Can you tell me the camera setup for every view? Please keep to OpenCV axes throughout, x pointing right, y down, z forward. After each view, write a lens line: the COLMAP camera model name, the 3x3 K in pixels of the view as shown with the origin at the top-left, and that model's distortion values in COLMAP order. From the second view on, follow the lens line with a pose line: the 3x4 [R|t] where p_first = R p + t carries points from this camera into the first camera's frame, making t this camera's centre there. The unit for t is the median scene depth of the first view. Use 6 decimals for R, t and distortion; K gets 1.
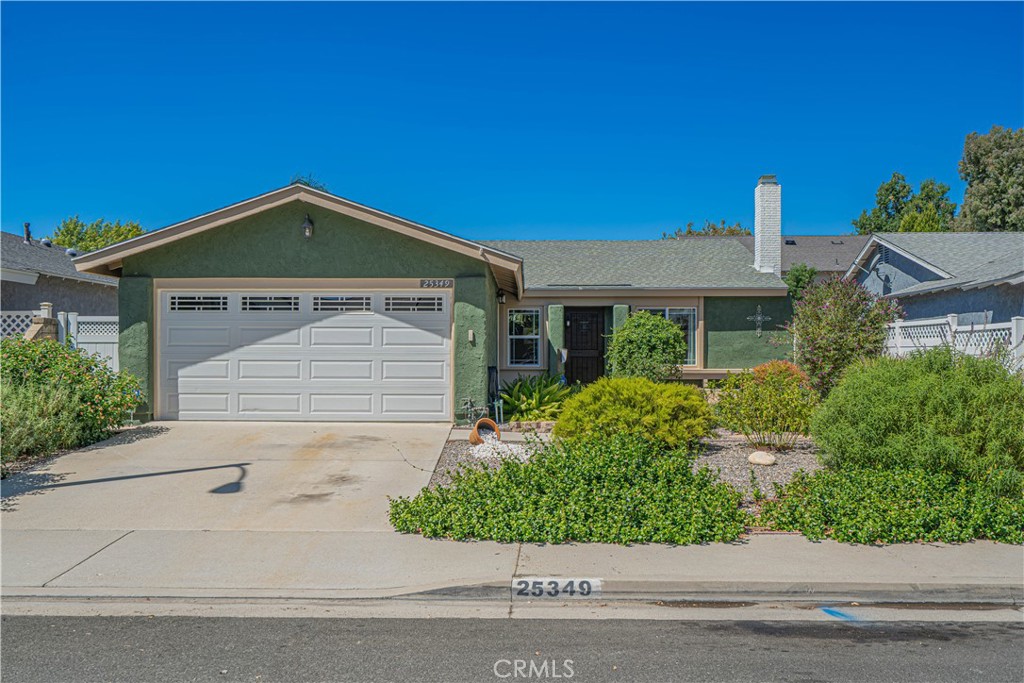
lens RADIAL K [[921.0, 0, 510.3], [0, 921.0, 345.7], [0, 0, 1]] dist [0.021312, -0.016532]
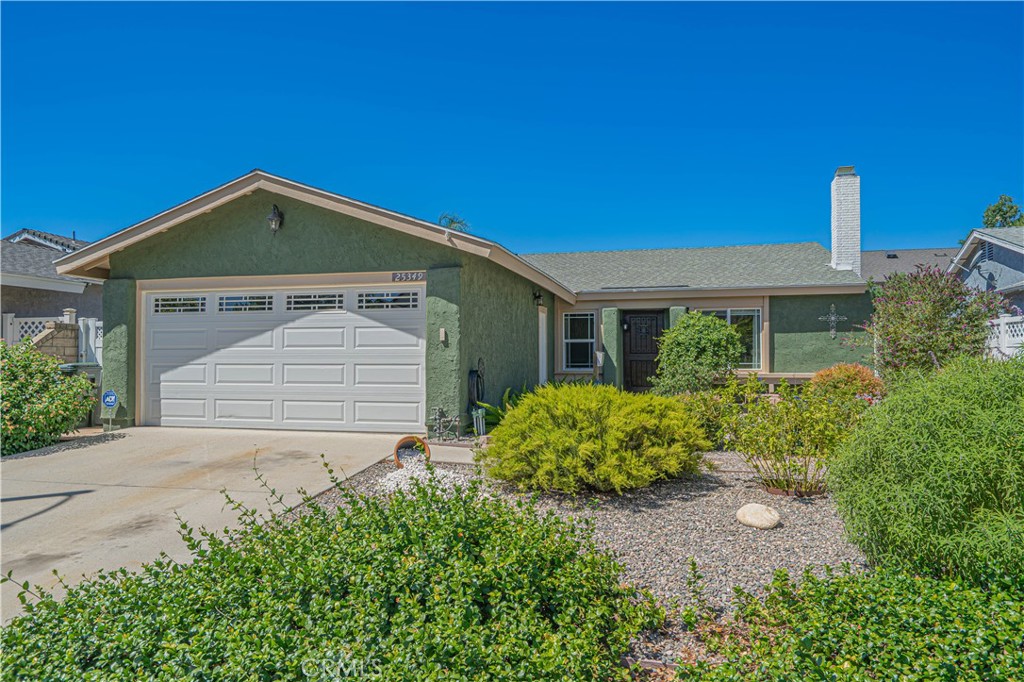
lens RADIAL K [[688.6, 0, 513.3], [0, 688.6, 345.2], [0, 0, 1]] dist [0.008534, 0.002743]
pose [[0.975159, -0.008250, -0.221355, 0.161410], [0.005046, 0.999874, -0.015038, 0.008718], [0.221451, 0.013547, 0.975077, 0.375700]]
